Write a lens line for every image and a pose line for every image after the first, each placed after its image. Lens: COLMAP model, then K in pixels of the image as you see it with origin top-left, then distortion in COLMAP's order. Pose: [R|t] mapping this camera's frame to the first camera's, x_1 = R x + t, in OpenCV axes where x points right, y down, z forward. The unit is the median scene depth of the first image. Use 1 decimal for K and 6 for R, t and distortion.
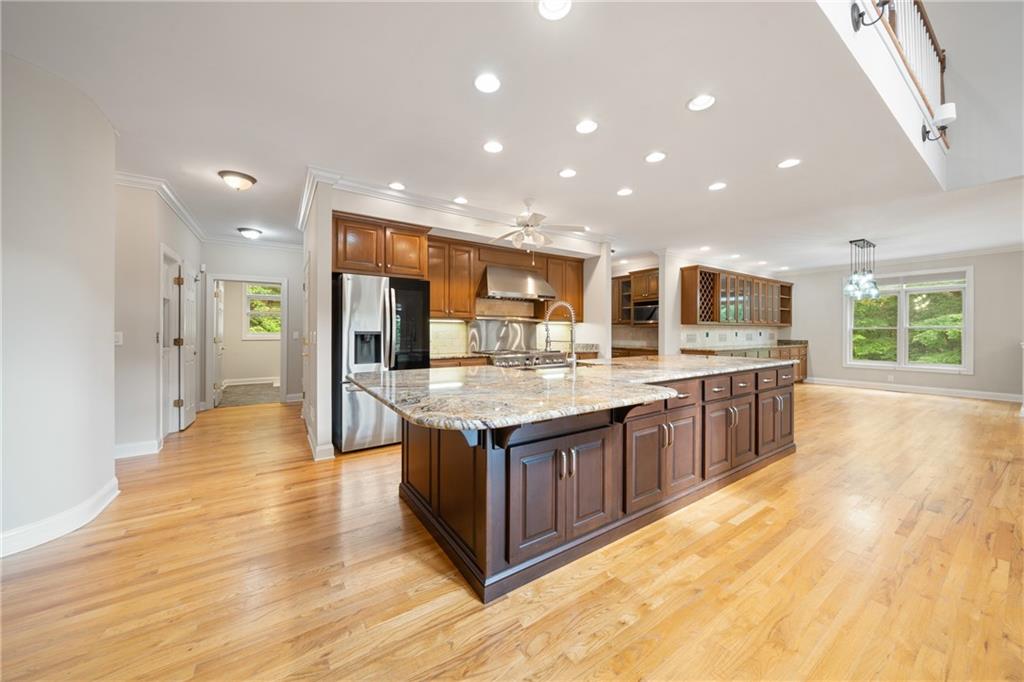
lens RADIAL K [[355.5, 0, 509.0], [0, 355.5, 330.2], [0, 0, 1]] dist [-0.004763, -0.000095]
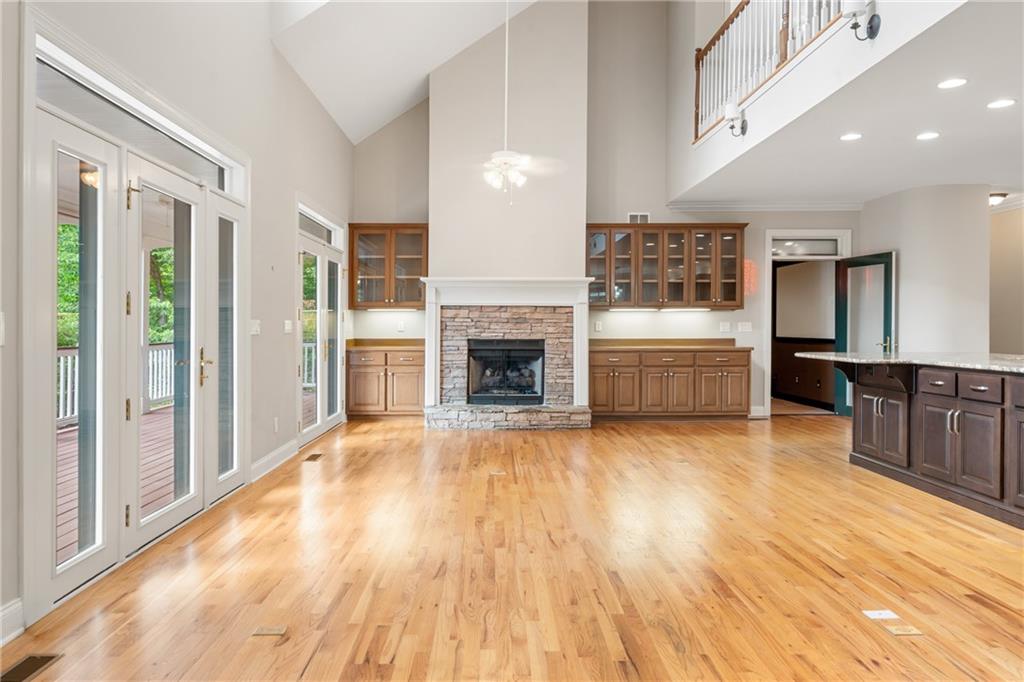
lens RADIAL K [[696.6, 0, 499.8], [0, 696.6, 323.6], [0, 0, 1]] dist [0.005743, -0.002315]
pose [[-0.543133, -0.001327, -0.839646, 1.728580], [0.004901, 0.999977, -0.004751, 0.013601], [0.839633, -0.006695, -0.543113, 0.615970]]
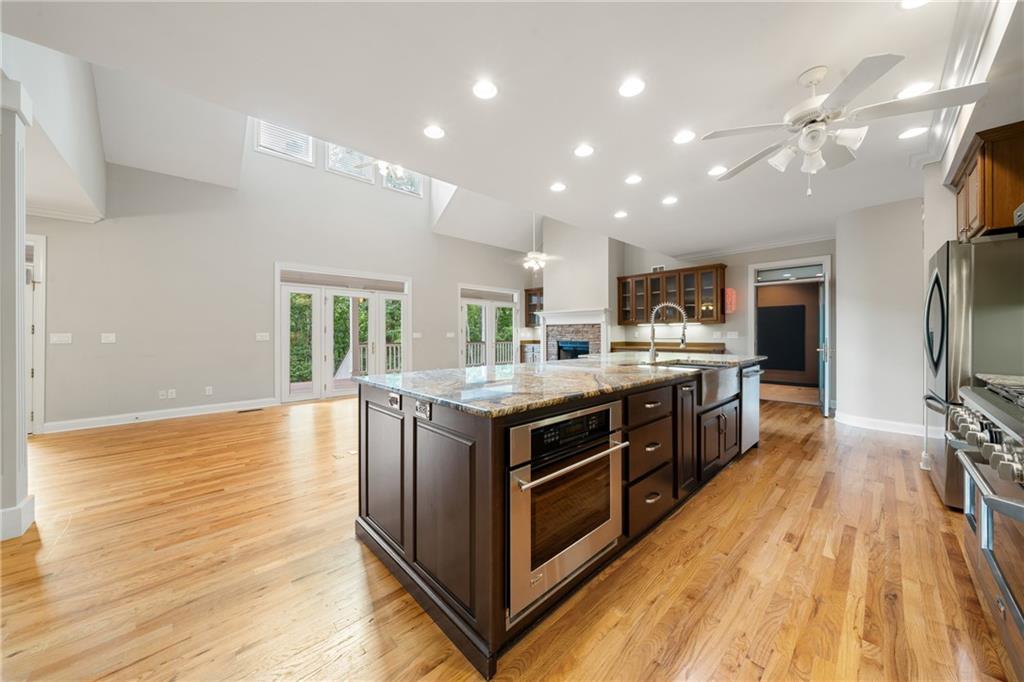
lens RADIAL K [[355.5, 0, 509.0], [0, 355.5, 330.2], [0, 0, 1]] dist [-0.004763, -0.000095]
pose [[-0.986061, 0.002216, -0.166368, 0.629063], [0.004707, 0.999883, -0.014581, 0.013725], [0.166316, -0.015161, -0.985956, 1.552938]]
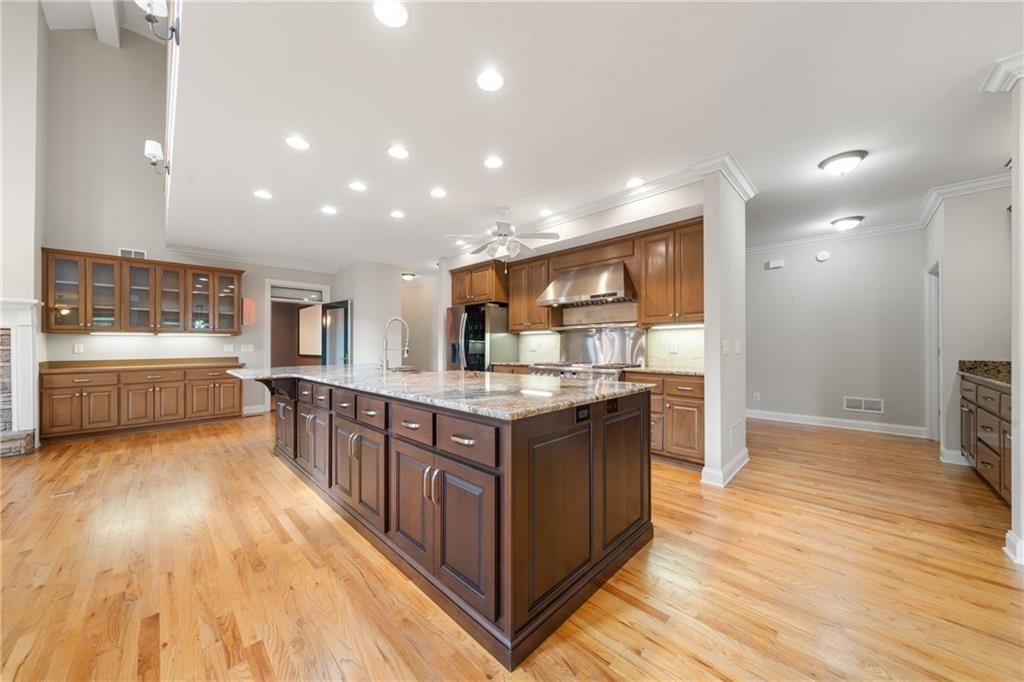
lens RADIAL K [[348.7, 0, 509.0], [0, 348.7, 344.2], [0, 0, 1]] dist [-0.001851, 0.000037]
pose [[0.203816, -0.004263, -0.979000, 1.101480], [0.009577, 0.999951, -0.002360, 0.014476], [0.978962, -0.008894, 0.203846, 0.887238]]
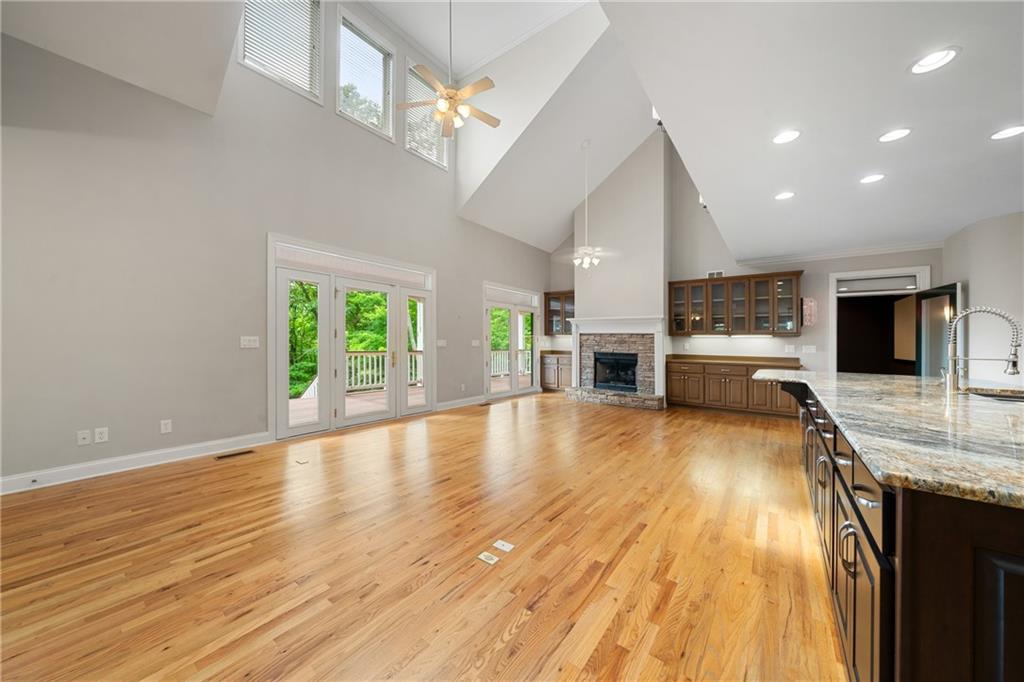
lens RADIAL K [[352.5, 0, 509.1], [0, 352.5, 338.4], [0, 0, 1]] dist [-0.005648, 0.000087]
pose [[-0.944324, -0.016369, -0.328610, 1.056197], [-0.012400, 0.999823, -0.014169, 0.008211], [0.328784, -0.009306, -0.944359, 1.074061]]
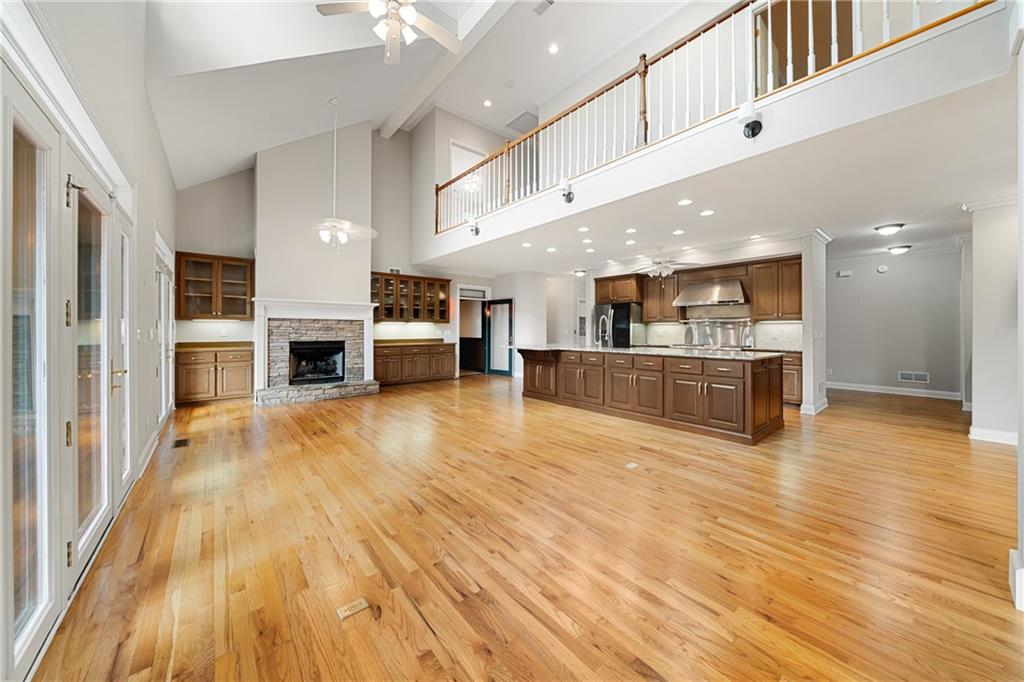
lens RADIAL K [[355.5, 0, 509.0], [0, 355.5, 330.2], [0, 0, 1]] dist [-0.004763, -0.000095]
pose [[0.110593, 0.001343, -0.993865, 1.686017], [0.002460, 0.999996, 0.001625, -0.000377], [0.993863, -0.002624, 0.110589, 0.166720]]
